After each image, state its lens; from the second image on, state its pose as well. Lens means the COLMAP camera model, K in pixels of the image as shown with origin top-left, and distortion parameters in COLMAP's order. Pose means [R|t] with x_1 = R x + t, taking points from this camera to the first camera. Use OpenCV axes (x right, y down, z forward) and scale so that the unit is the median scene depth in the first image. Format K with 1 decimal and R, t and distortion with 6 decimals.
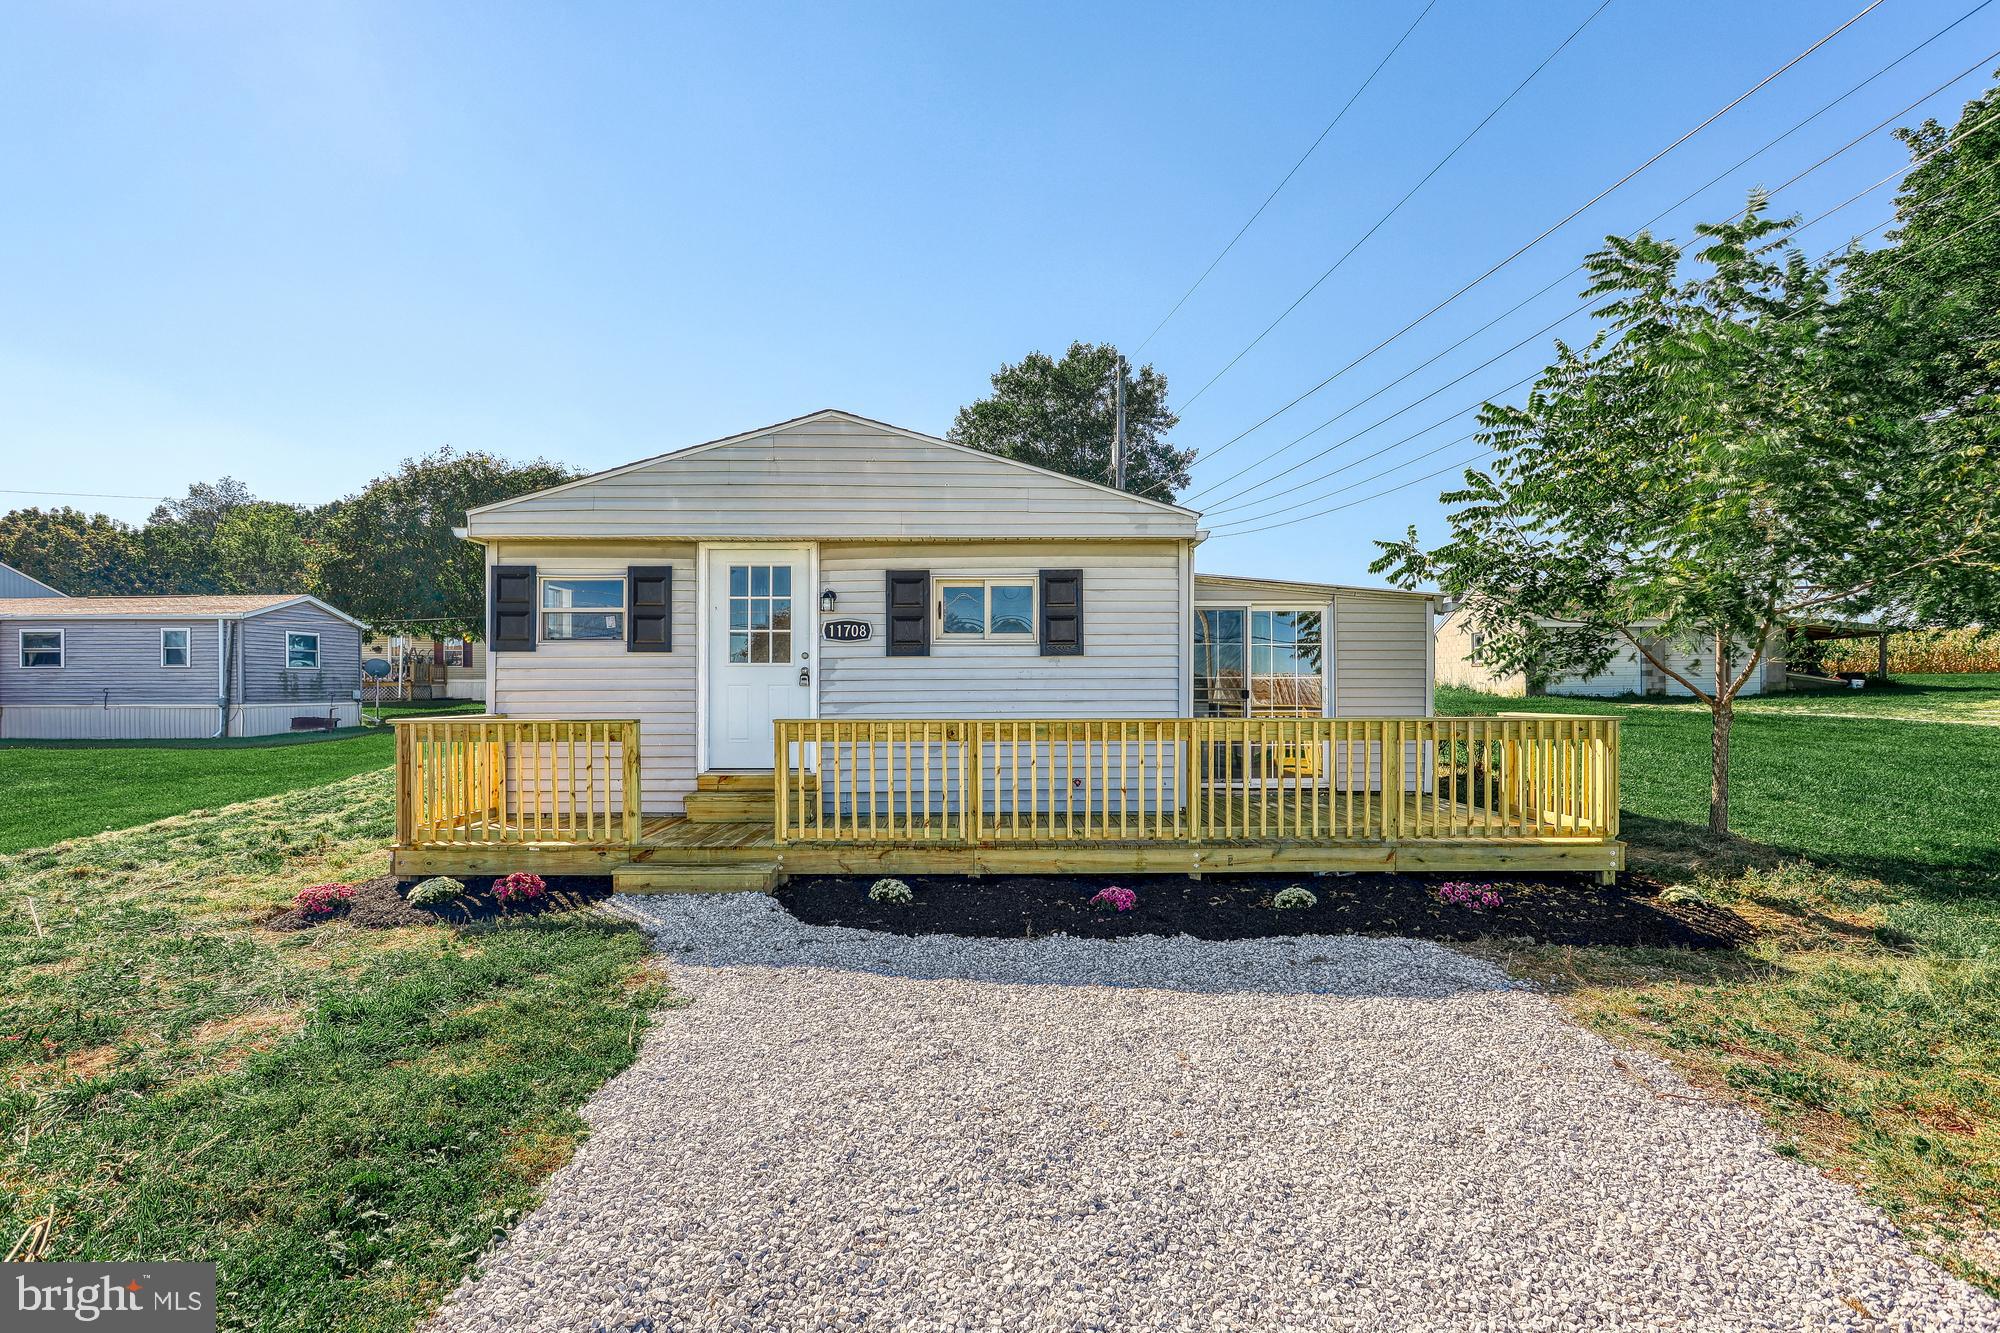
lens RADIAL K [[953.8, 0, 980.6], [0, 953.8, 679.3], [0, 0, 1]] dist [-0.009140, 0.005605]
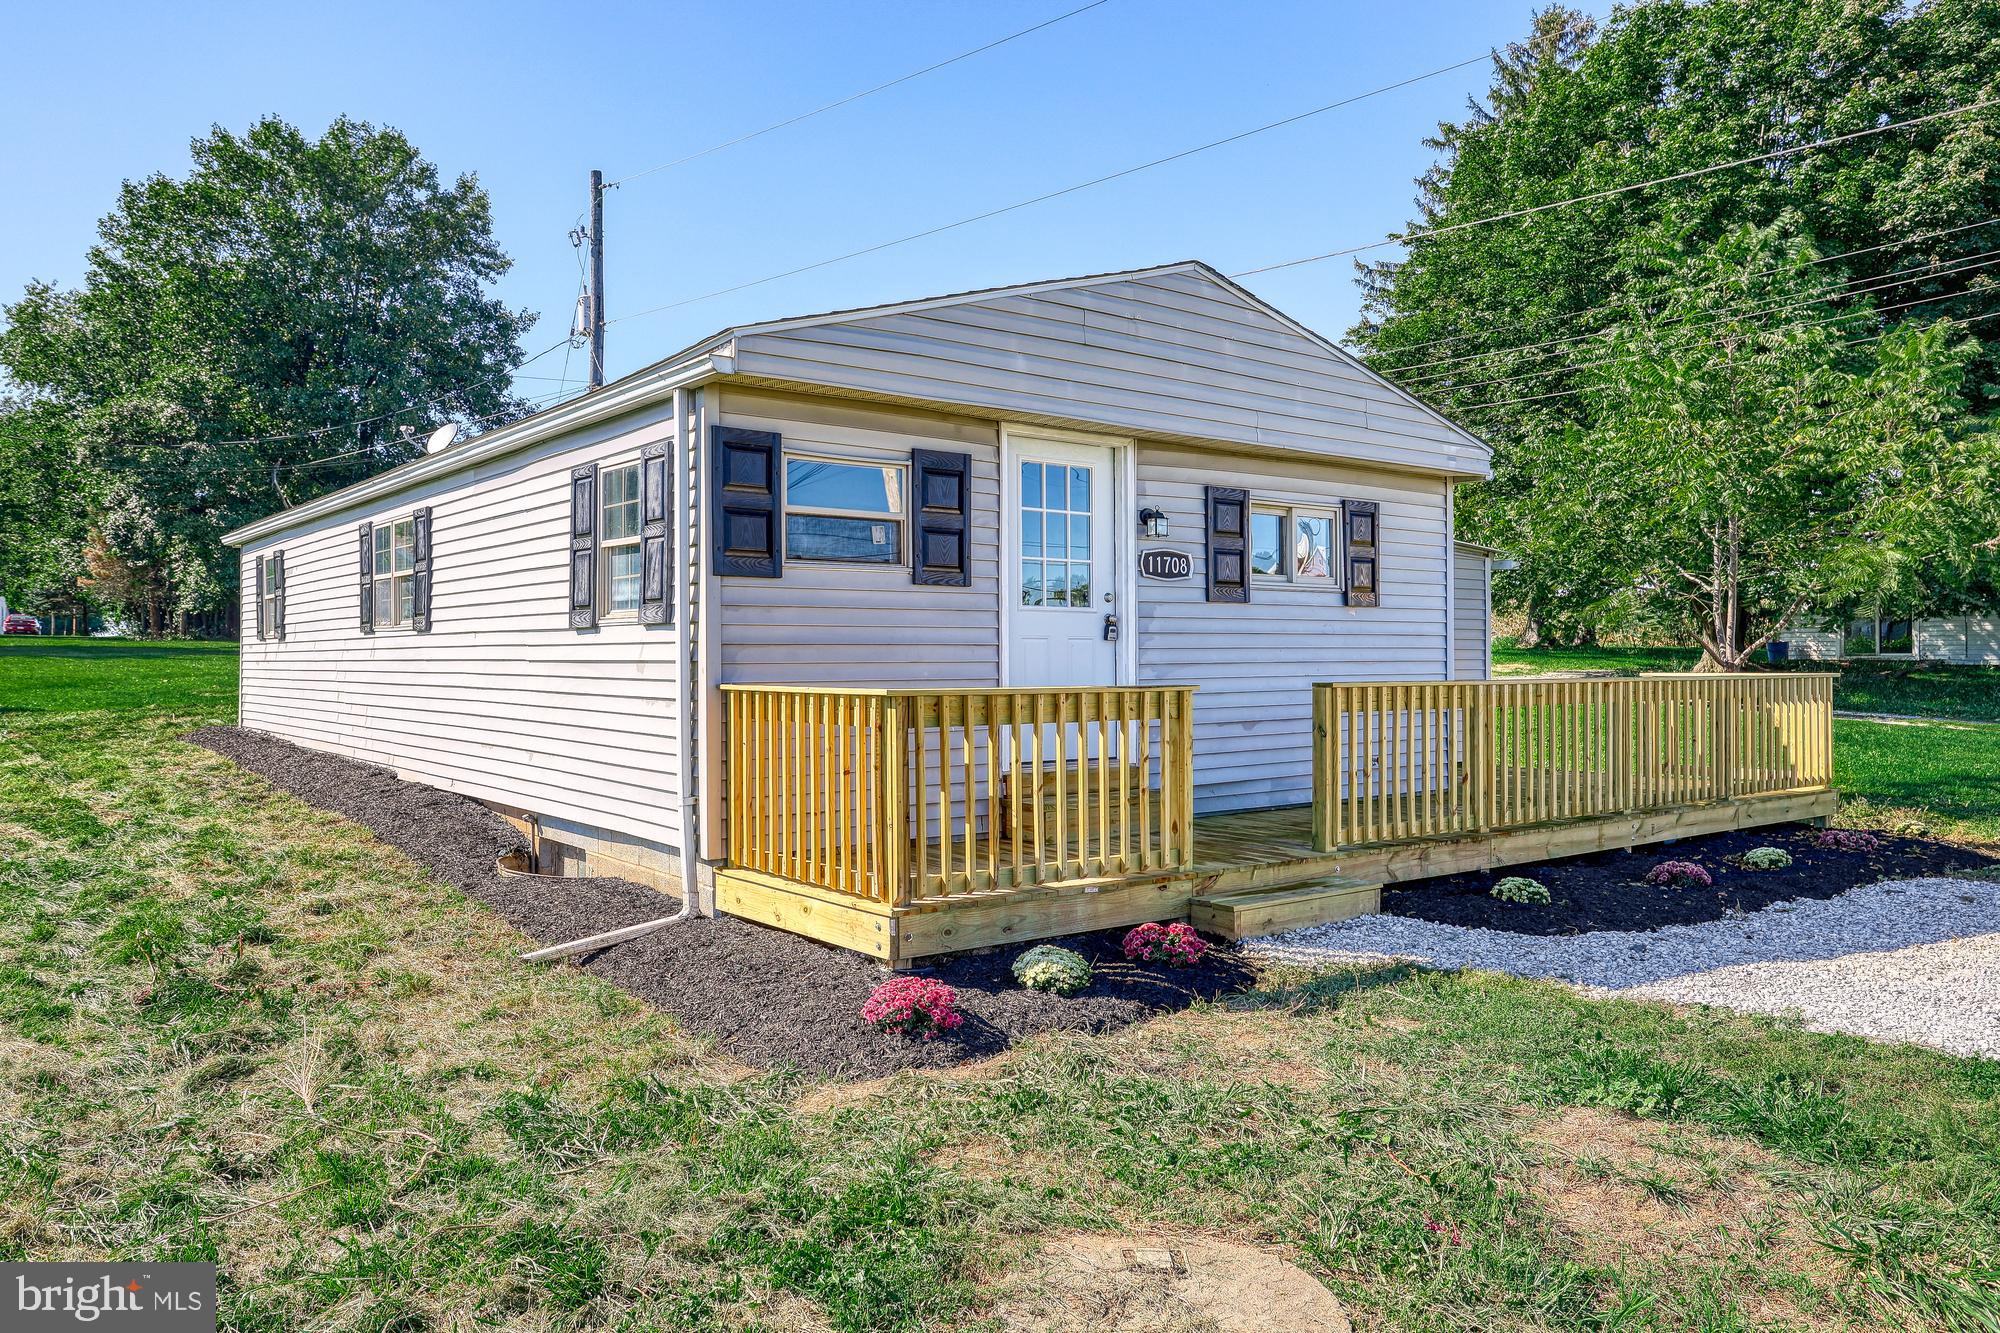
lens RADIAL K [[1365.1, 0, 976.5], [0, 1365.1, 661.9], [0, 0, 1]] dist [-0.004083, -0.004190]
pose [[0.820623, 0.002321, 0.571465, -0.854462], [-0.006098, 0.999970, 0.004696, 0.019242], [-0.571437, -0.007339, 0.820613, 0.227187]]
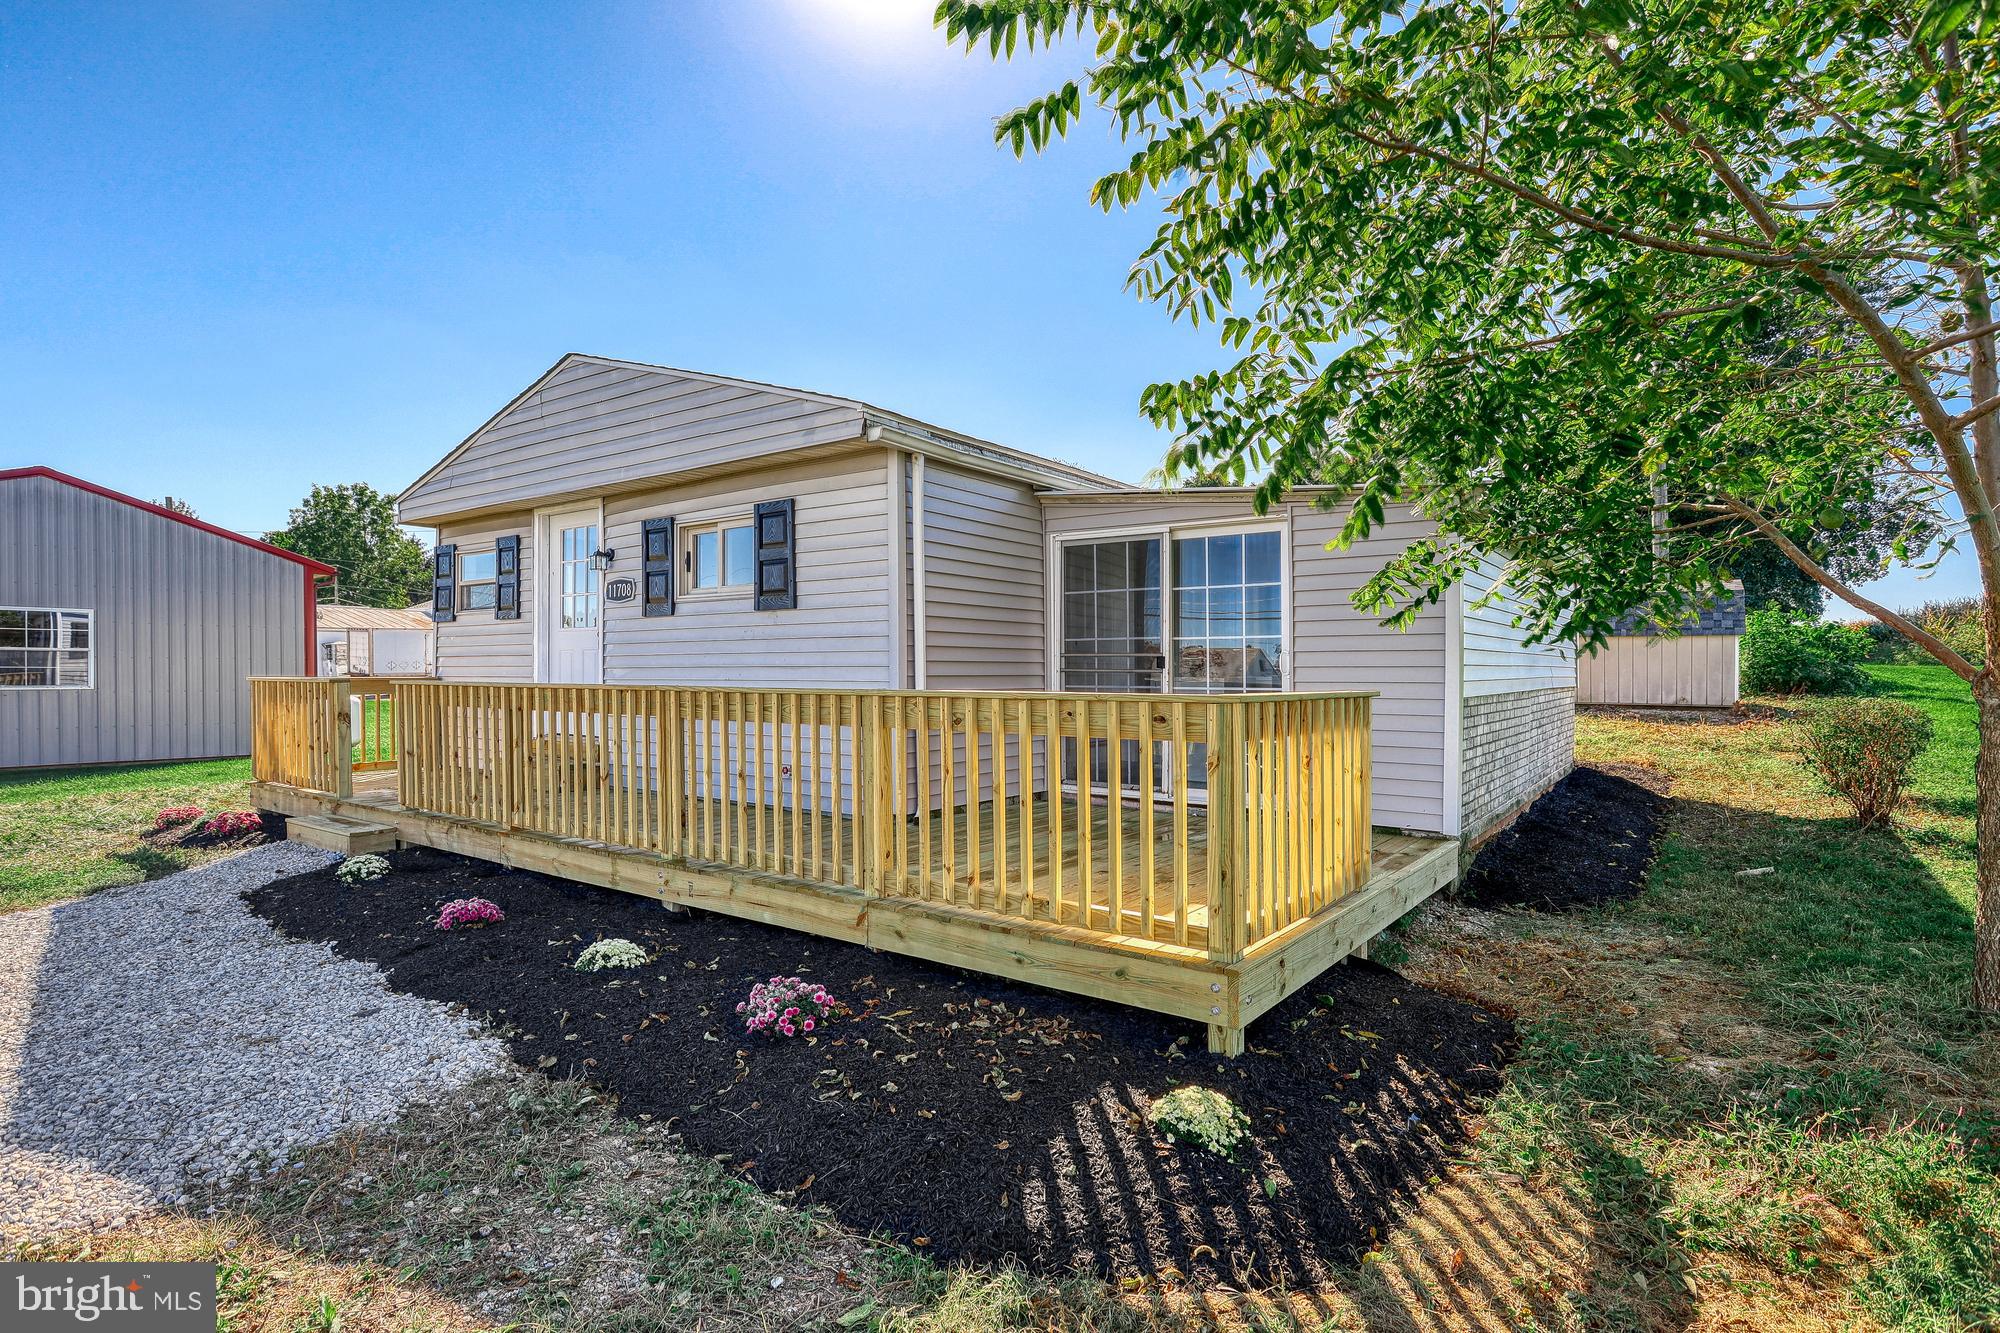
lens RADIAL K [[953.8, 0, 985.3], [0, 953.8, 663.8], [0, 0, 1]] dist [-0.009140, 0.005605]
pose [[0.814298, 0.001162, -0.580446, 0.688369], [0.000466, 0.999996, 0.002655, 0.018226], [0.580447, -0.002432, 0.814295, 0.452667]]
